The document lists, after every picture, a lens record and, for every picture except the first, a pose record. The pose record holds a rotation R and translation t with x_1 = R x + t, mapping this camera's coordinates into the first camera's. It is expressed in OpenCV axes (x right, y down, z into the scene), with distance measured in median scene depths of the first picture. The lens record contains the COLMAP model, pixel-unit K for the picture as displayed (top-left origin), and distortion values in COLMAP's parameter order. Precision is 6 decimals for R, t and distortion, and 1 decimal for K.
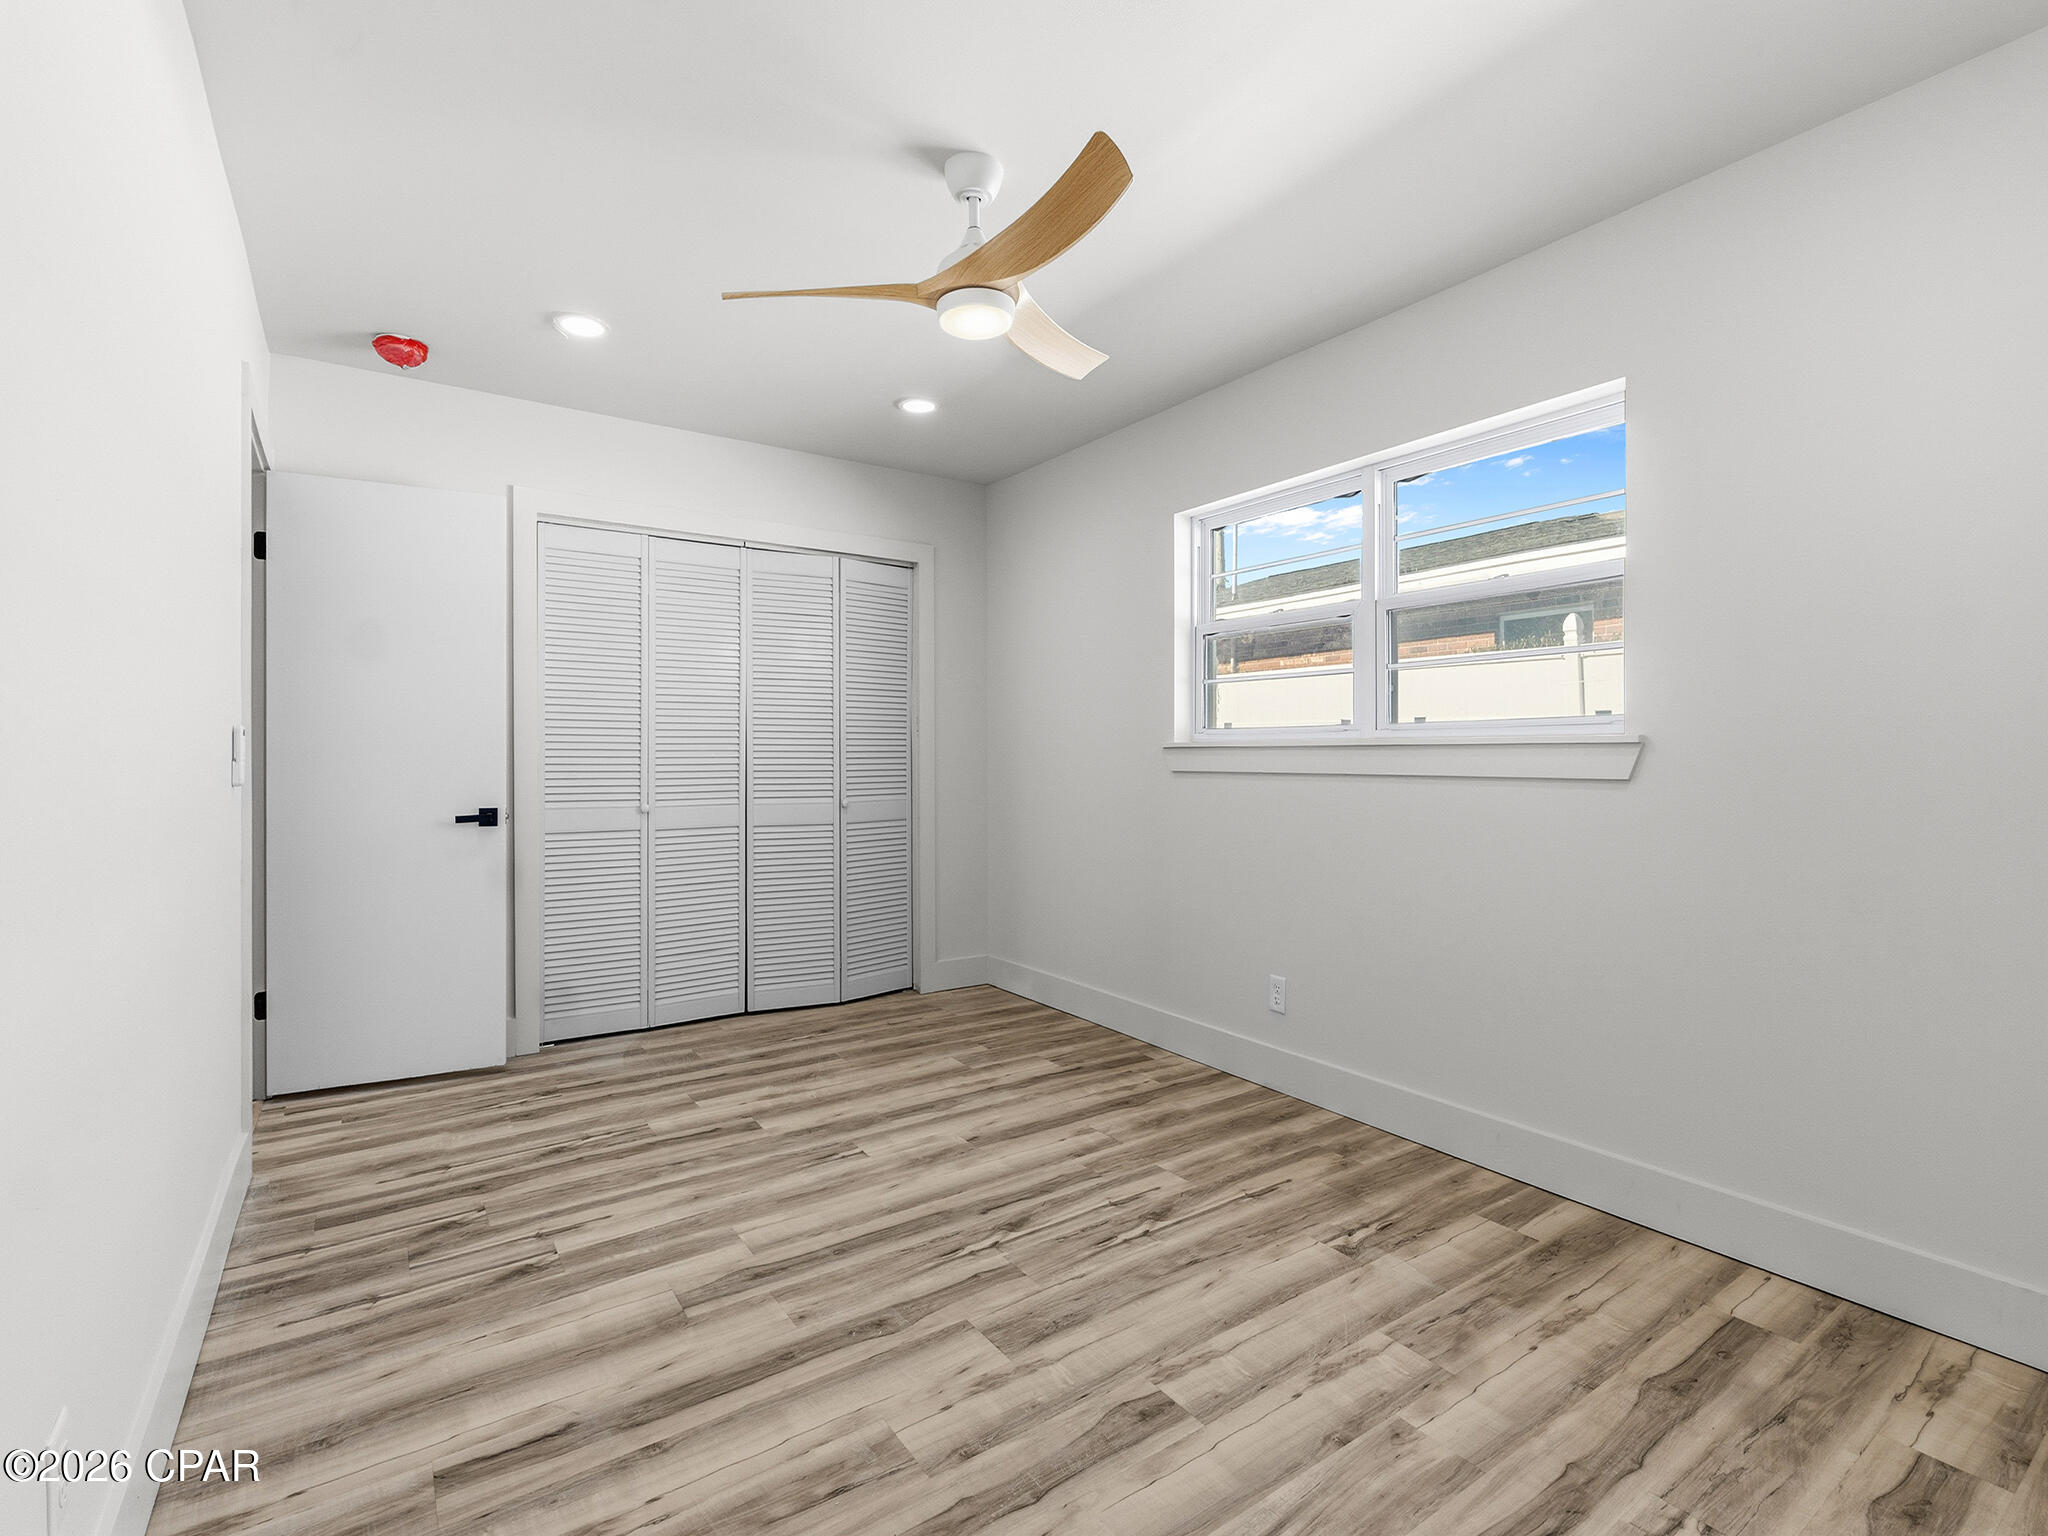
lens RADIAL K [[946.8, 0, 1024.6], [0, 946.8, 765.2], [0, 0, 1]] dist [-0.006316, 0.000244]
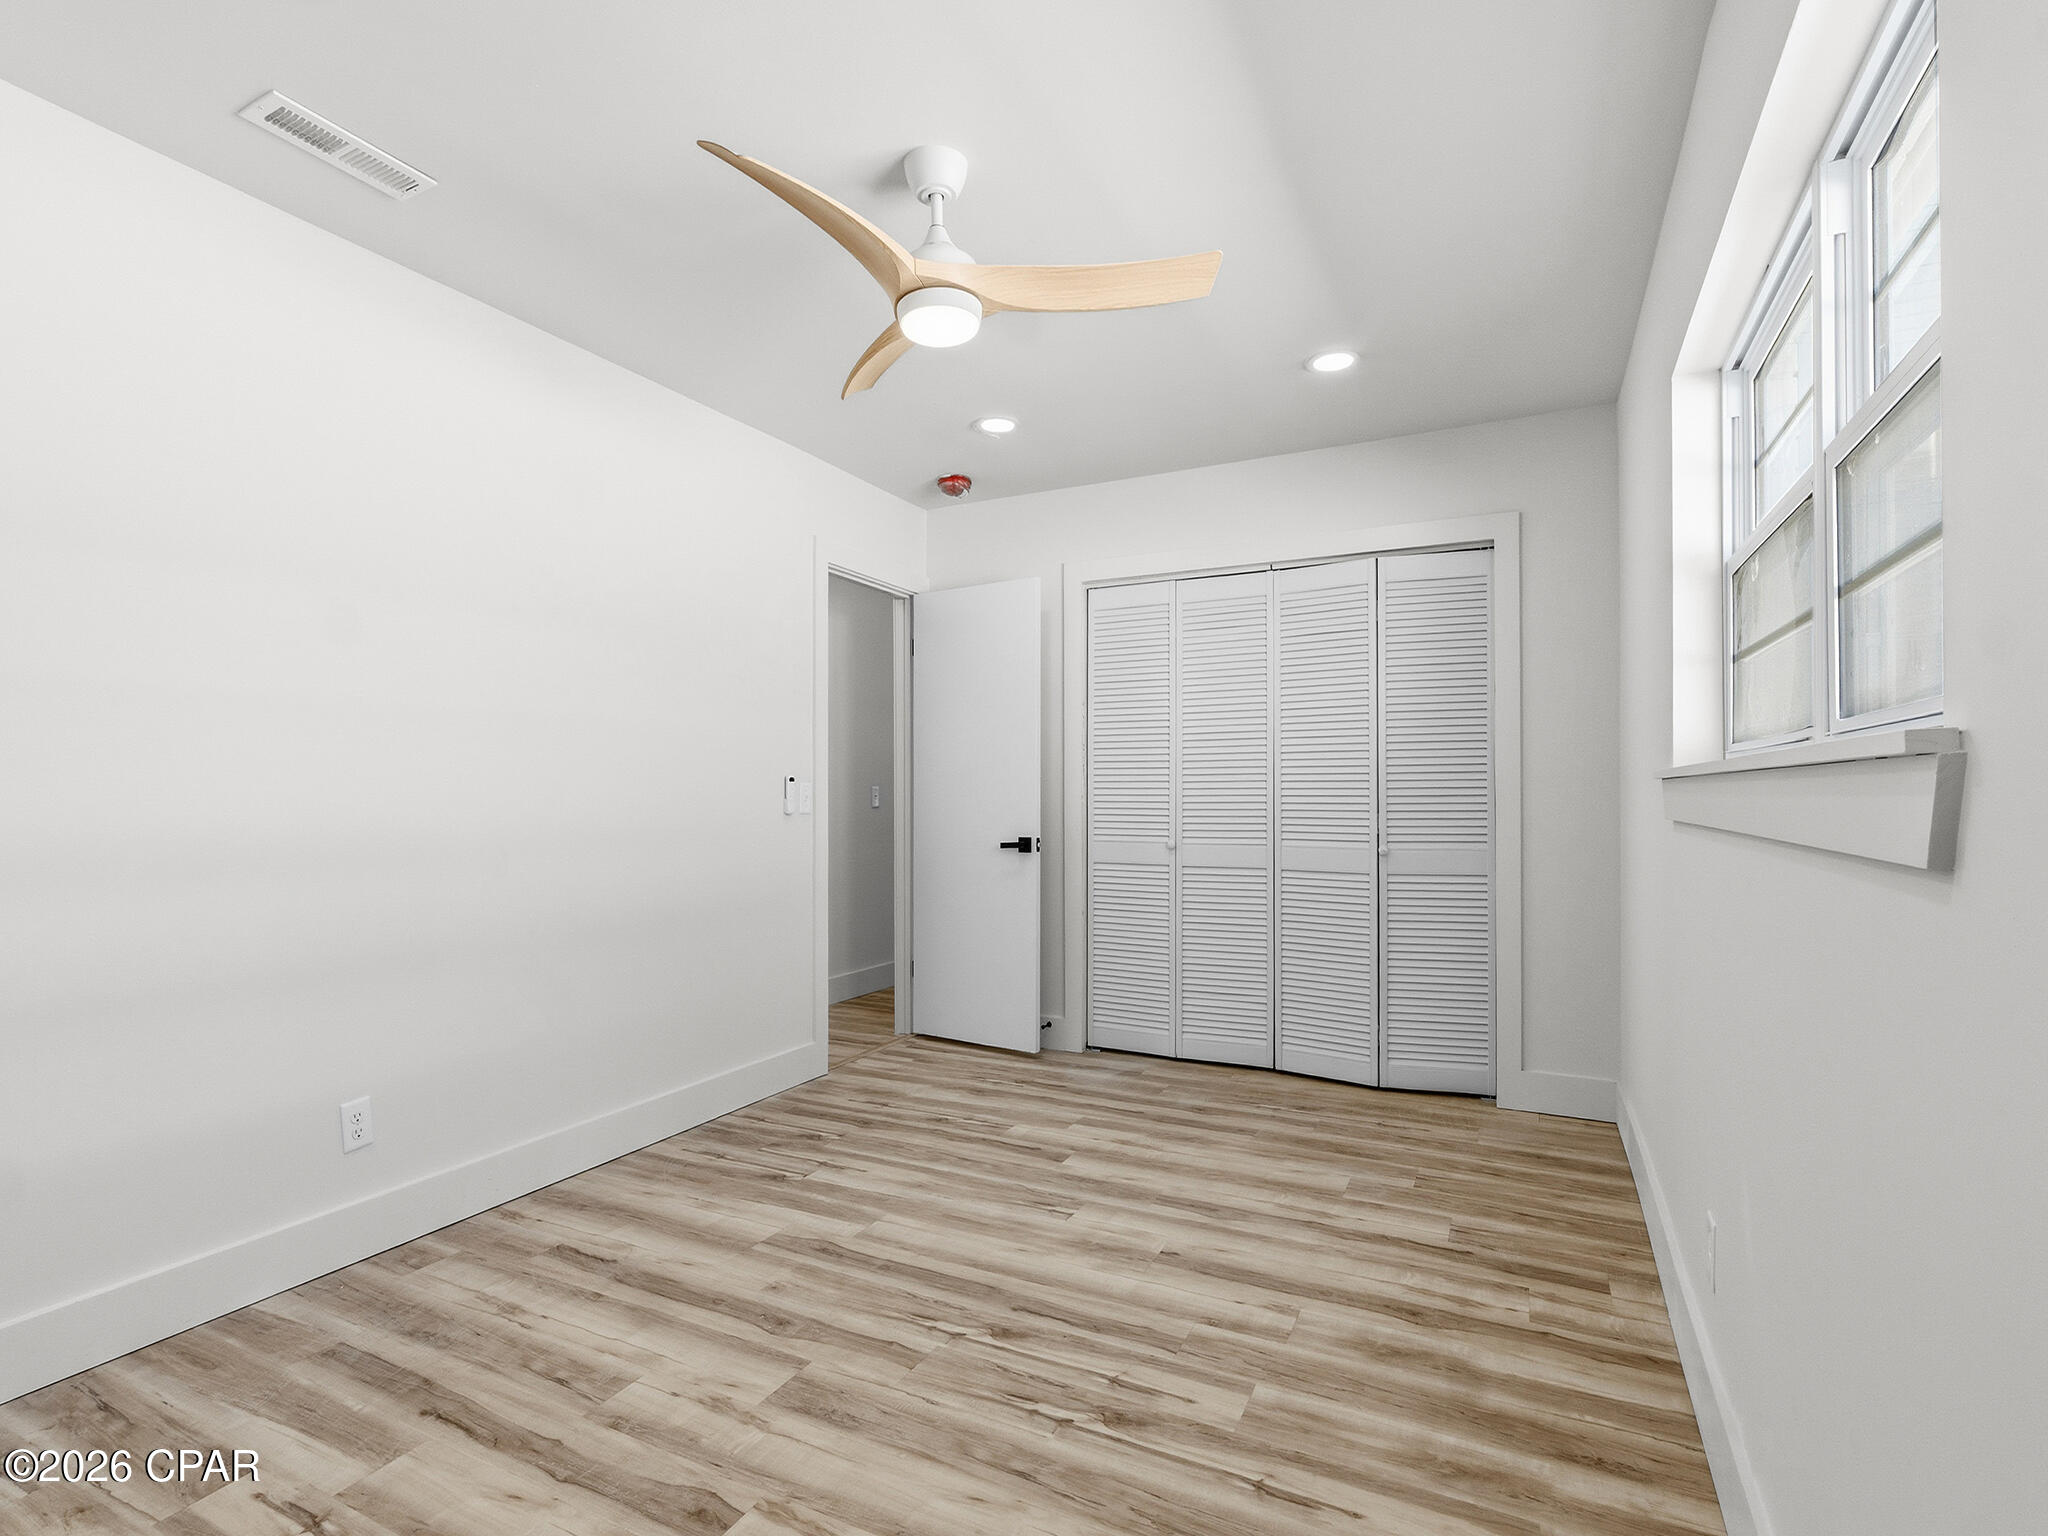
lens RADIAL K [[983.8, 0, 1028.4], [0, 983.8, 803.2], [0, 0, 1]] dist [-0.007027, 0.000594]
pose [[0.481583, 0.006586, -0.876376, 0.749593], [-0.006296, 0.999972, 0.004056, -0.005260], [0.876378, 0.003564, 0.481611, 0.552500]]
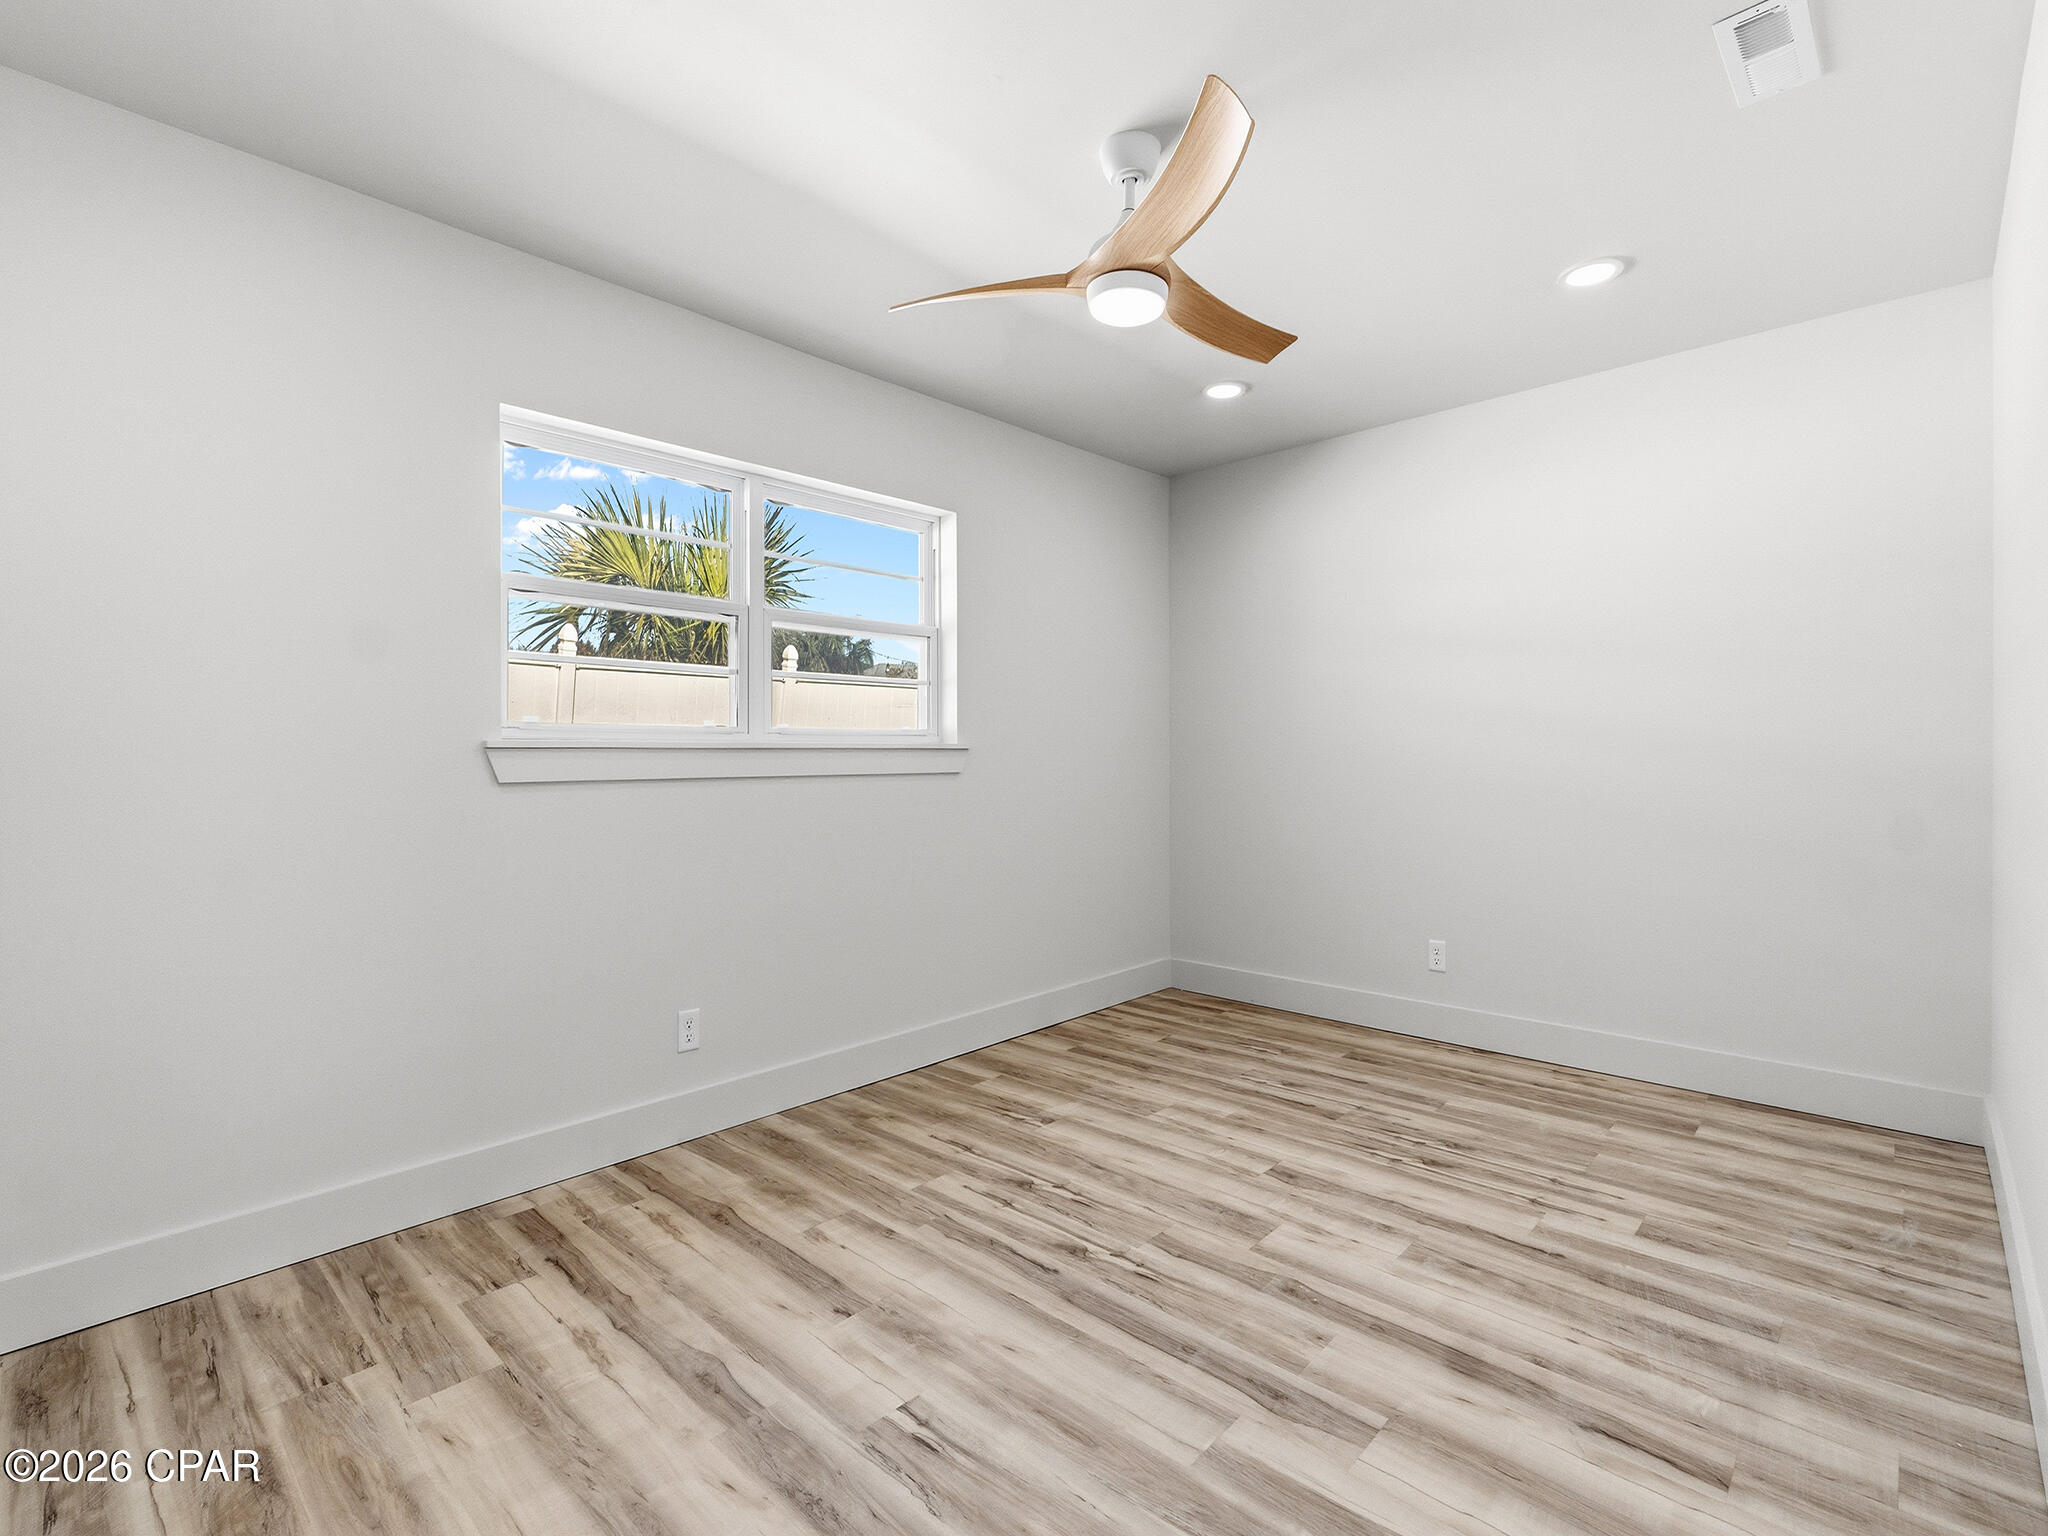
lens RADIAL K [[946.8, 0, 1024.6], [0, 946.8, 765.2], [0, 0, 1]] dist [-0.006316, 0.000244]
pose [[-0.208568, -0.007555, 0.977979, -0.880148], [0.016020, 0.999810, 0.011140, -0.011503], [-0.977877, 0.017990, -0.208407, 1.176671]]
